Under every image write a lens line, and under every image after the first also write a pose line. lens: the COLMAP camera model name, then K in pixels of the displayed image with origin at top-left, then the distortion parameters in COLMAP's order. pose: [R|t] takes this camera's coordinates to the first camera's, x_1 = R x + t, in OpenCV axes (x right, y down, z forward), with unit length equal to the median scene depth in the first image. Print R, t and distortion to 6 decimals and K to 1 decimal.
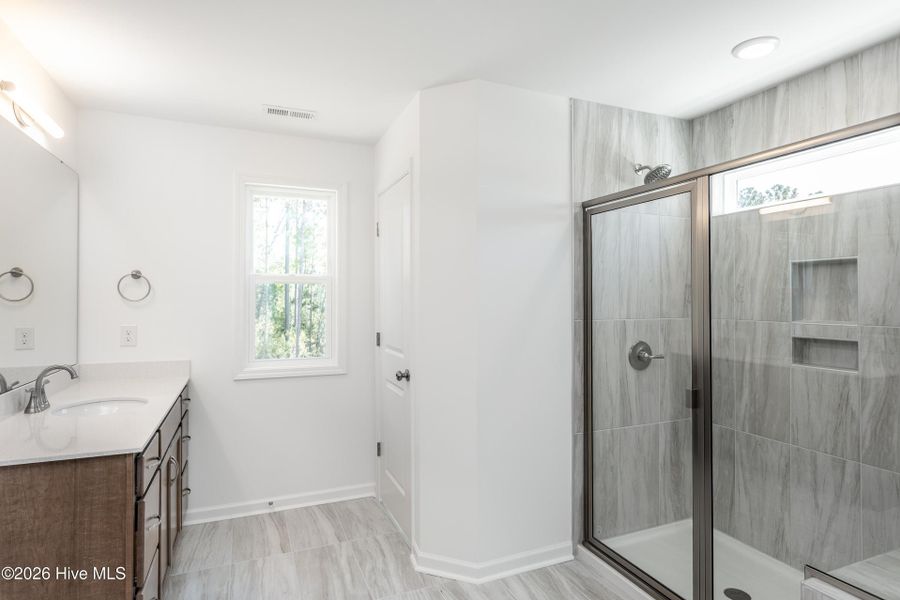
lens RADIAL K [[496.4, 0, 448.7], [0, 496.4, 296.7], [0, 0, 1]] dist [-0.000826, 0.000185]
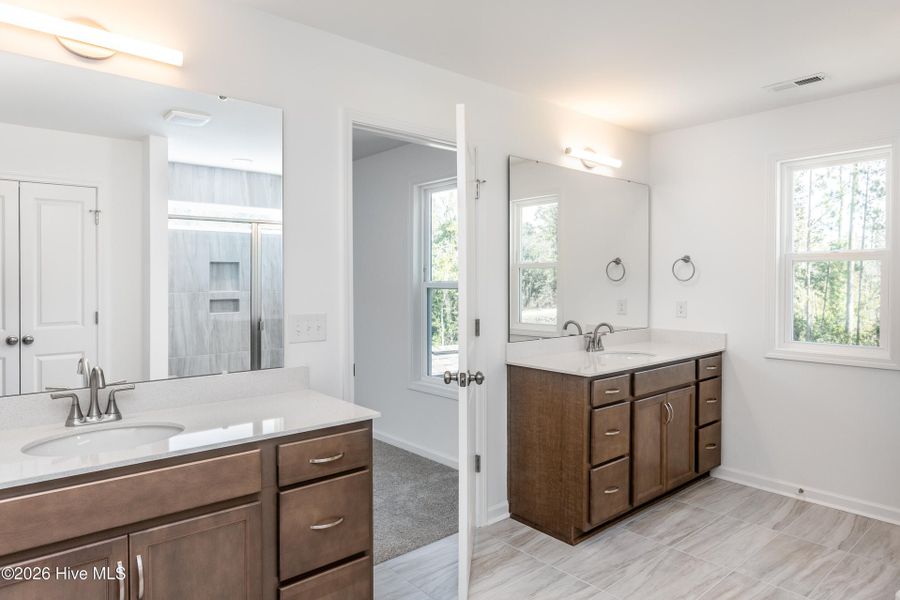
lens RADIAL K [[546.6, 0, 450.0], [0, 546.6, 300.0], [0, 0, 1]] dist [-0.004577, -0.001529]
pose [[0.311274, 0.033404, -0.949733, 0.475440], [0.005699, 0.999298, 0.037015, 0.003940], [0.950303, -0.016935, 0.310865, 0.034504]]
